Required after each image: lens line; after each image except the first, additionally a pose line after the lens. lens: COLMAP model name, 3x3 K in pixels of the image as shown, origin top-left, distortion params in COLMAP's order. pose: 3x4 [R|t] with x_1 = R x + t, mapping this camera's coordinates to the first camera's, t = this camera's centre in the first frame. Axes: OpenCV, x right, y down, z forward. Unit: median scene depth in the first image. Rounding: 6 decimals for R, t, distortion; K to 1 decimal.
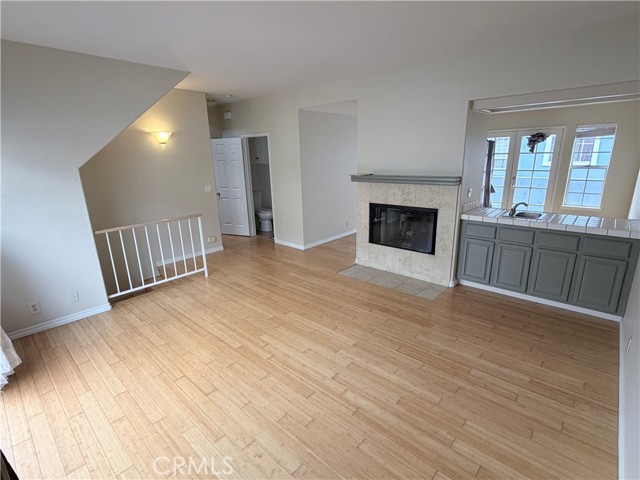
lens RADIAL K [[318.6, 0, 319.9], [0, 318.6, 241.4], [0, 0, 1]] dist [-0.000481, -0.000014]
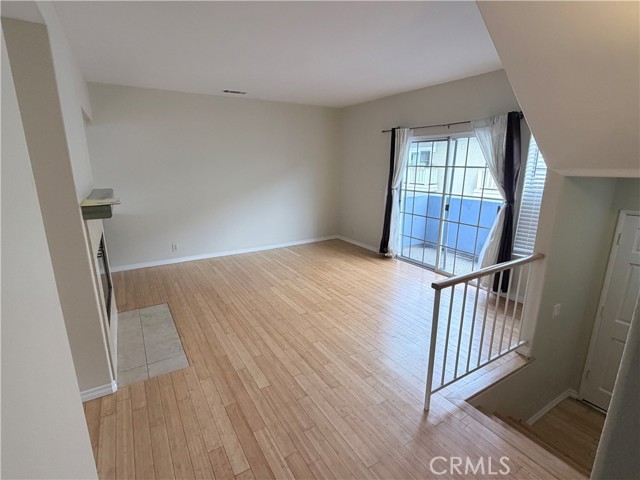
lens RADIAL K [[318.6, 0, 319.9], [0, 318.6, 240.2], [0, 0, 1]] dist [-0.000481, -0.000014]
pose [[-0.959629, -0.045248, 0.277606, -0.422822], [0.095804, 0.875375, 0.473856, -0.457804], [-0.264450, 0.481322, -0.835701, 1.726060]]
